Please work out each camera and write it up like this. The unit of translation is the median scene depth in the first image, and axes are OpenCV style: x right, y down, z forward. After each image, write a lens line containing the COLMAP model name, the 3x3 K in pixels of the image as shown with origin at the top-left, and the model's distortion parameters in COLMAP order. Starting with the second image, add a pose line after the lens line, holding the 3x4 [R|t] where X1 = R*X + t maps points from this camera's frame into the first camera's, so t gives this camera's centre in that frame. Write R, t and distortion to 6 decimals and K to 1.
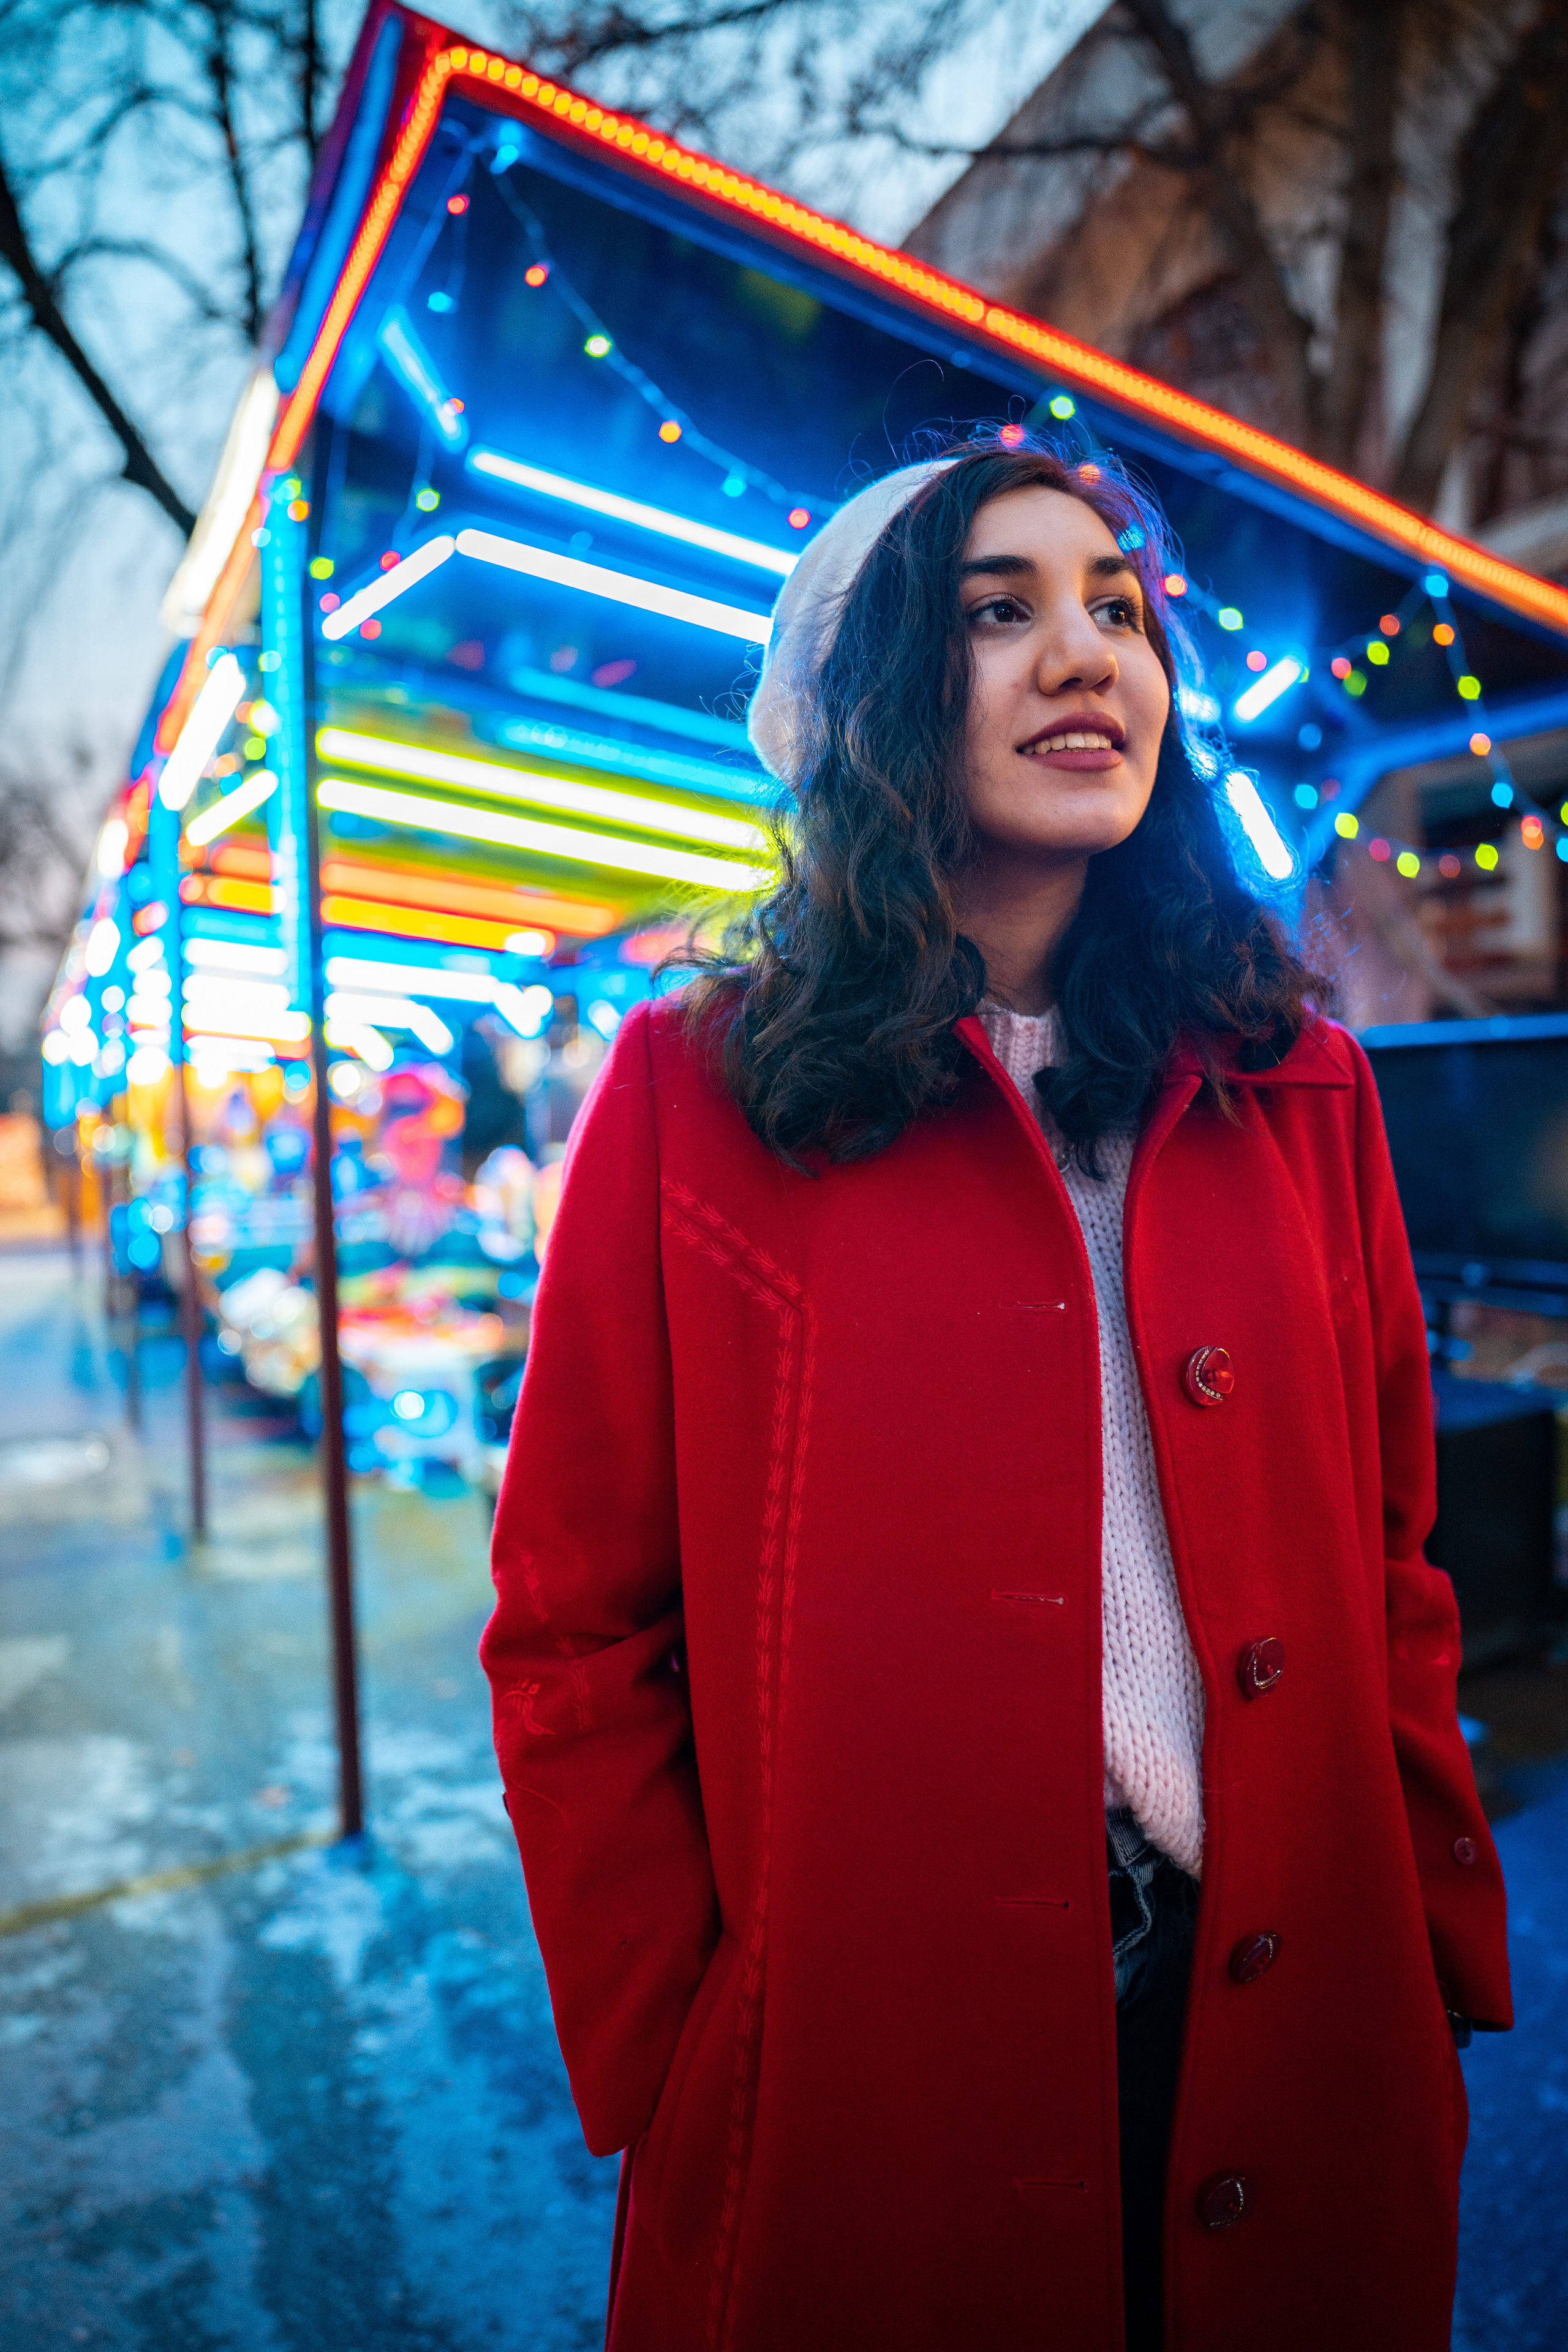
lens RADIAL K [[1390.6, 0, 779.9], [0, 1390.6, 1141.6], [0, 0, 1]] dist [-0.036030, 0.032206]
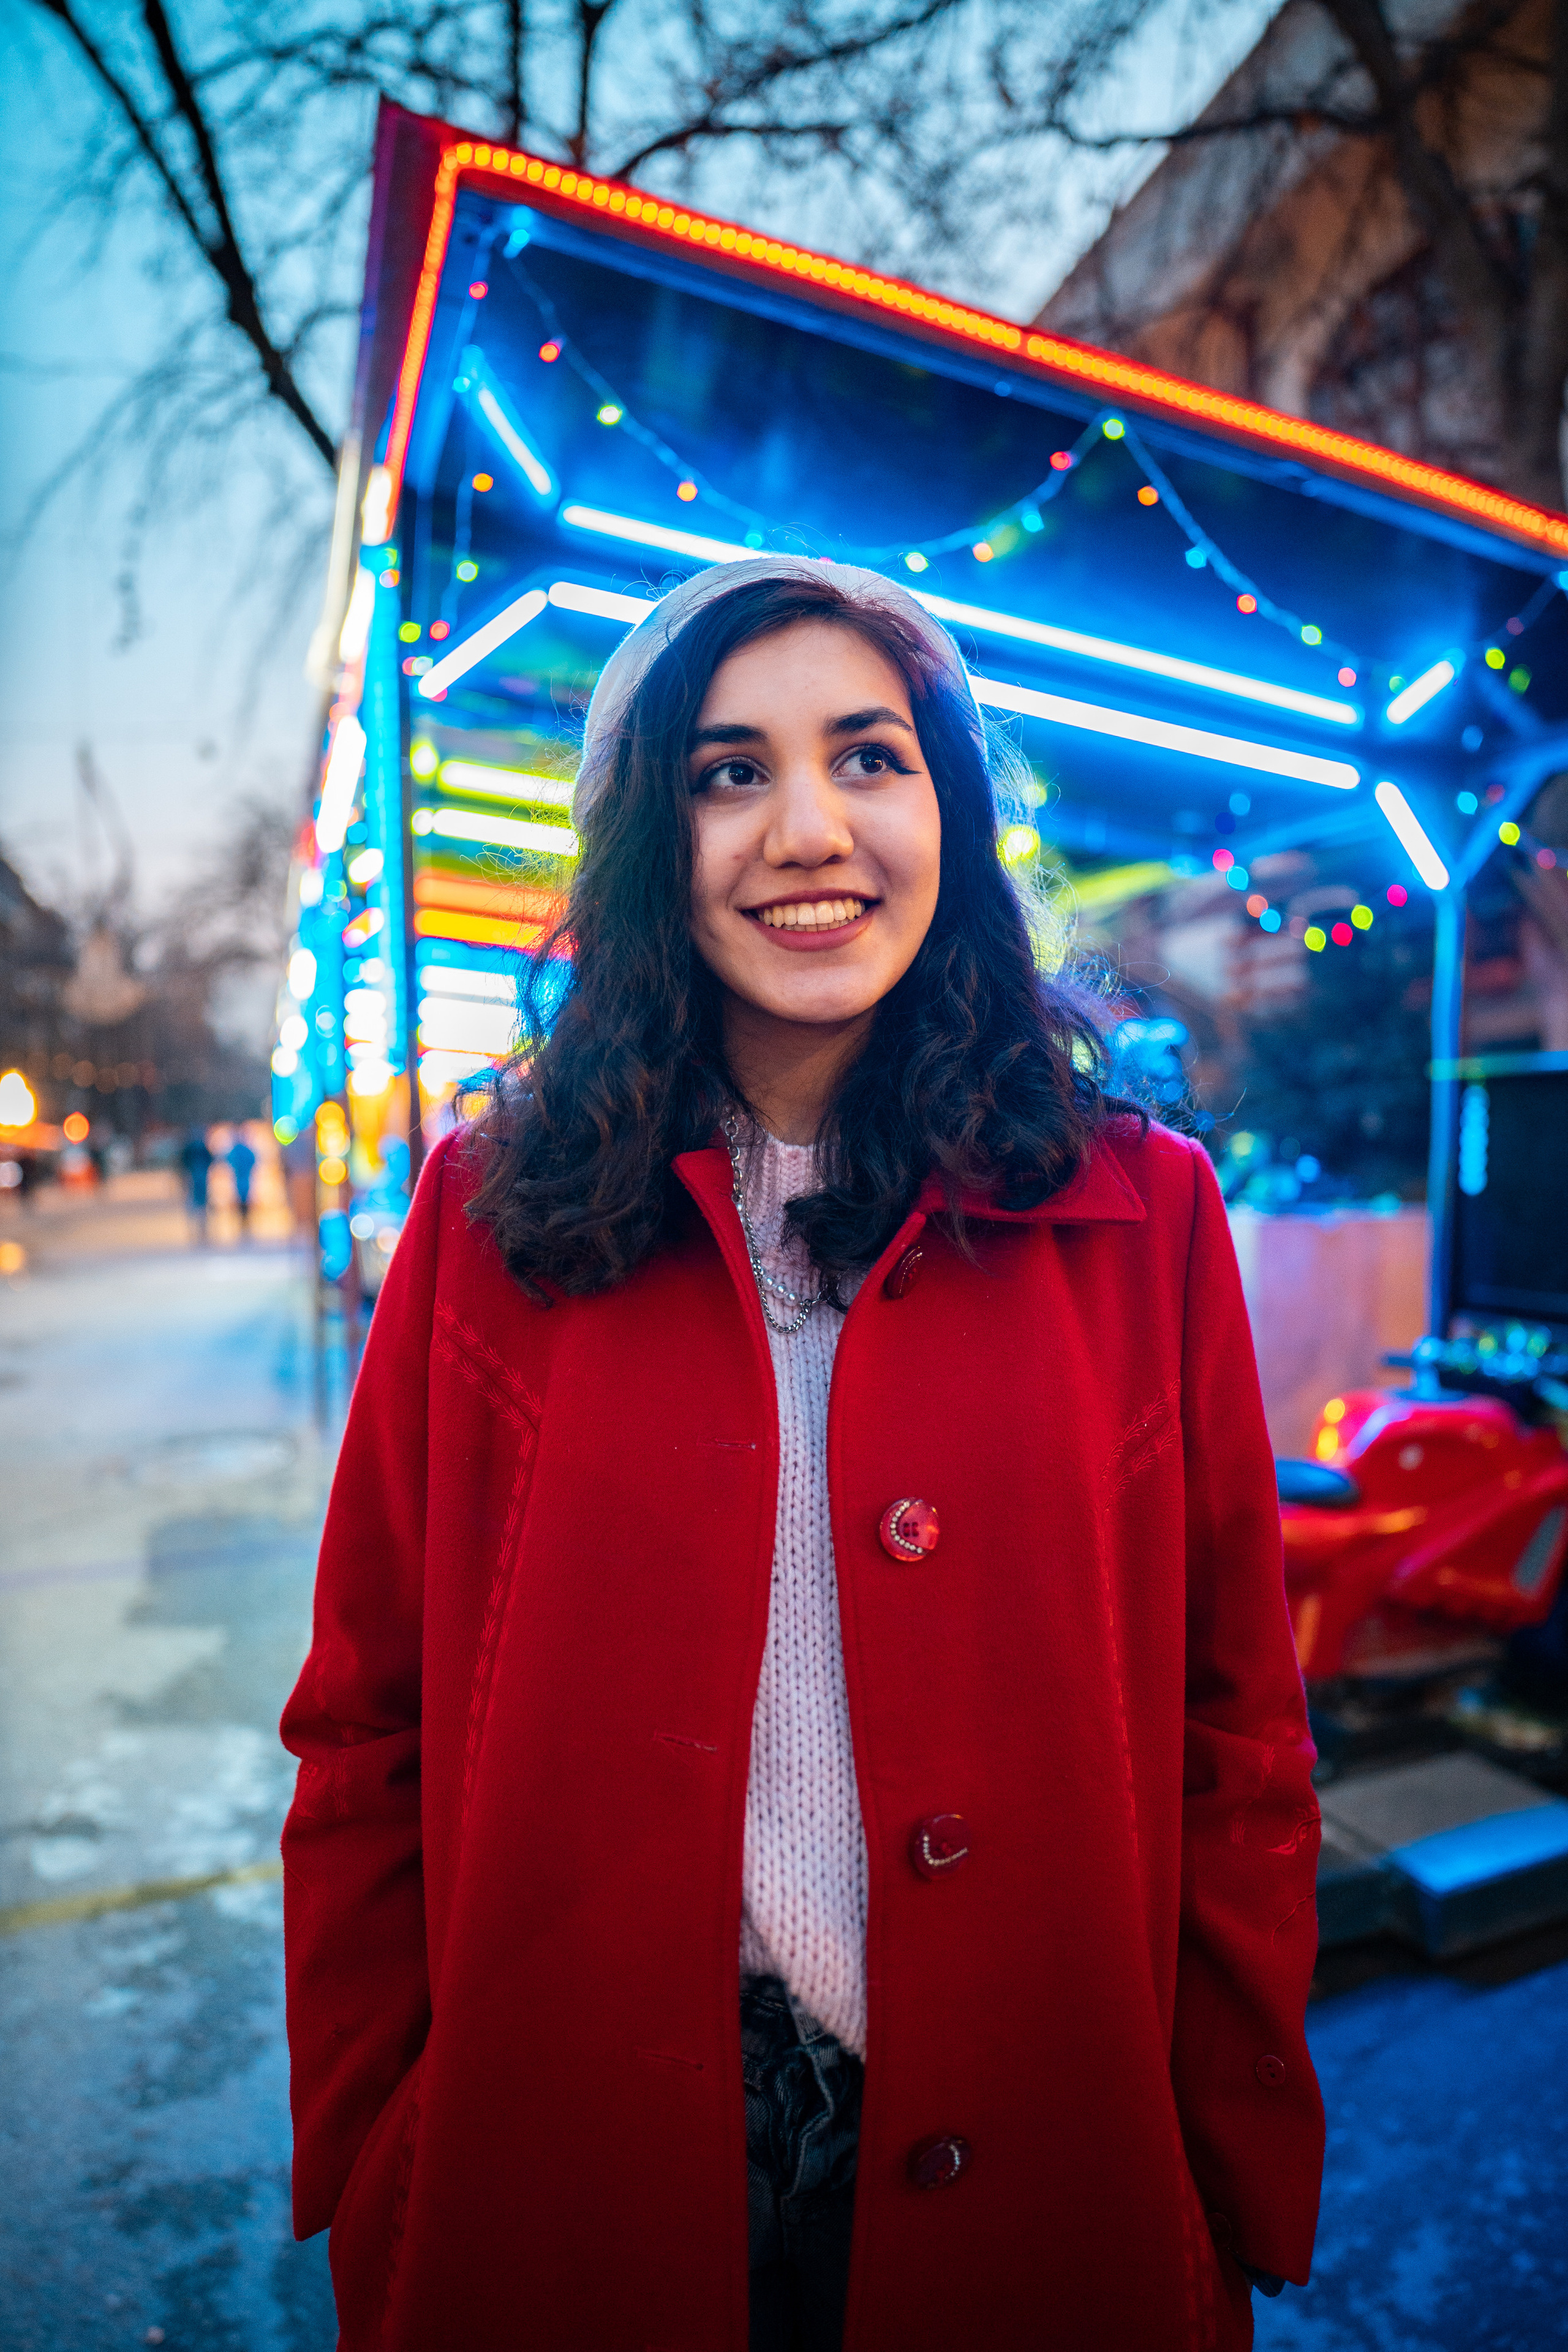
lens RADIAL K [[1390.6, 0, 779.9], [0, 1390.6, 1141.6], [0, 0, 1]] dist [-0.036030, 0.032206]
pose [[0.986695, 0.003349, -0.162548, 0.141978], [-0.003414, 0.999994, -0.000122, -0.036447], [0.162546, 0.000675, 0.986701, 0.013768]]
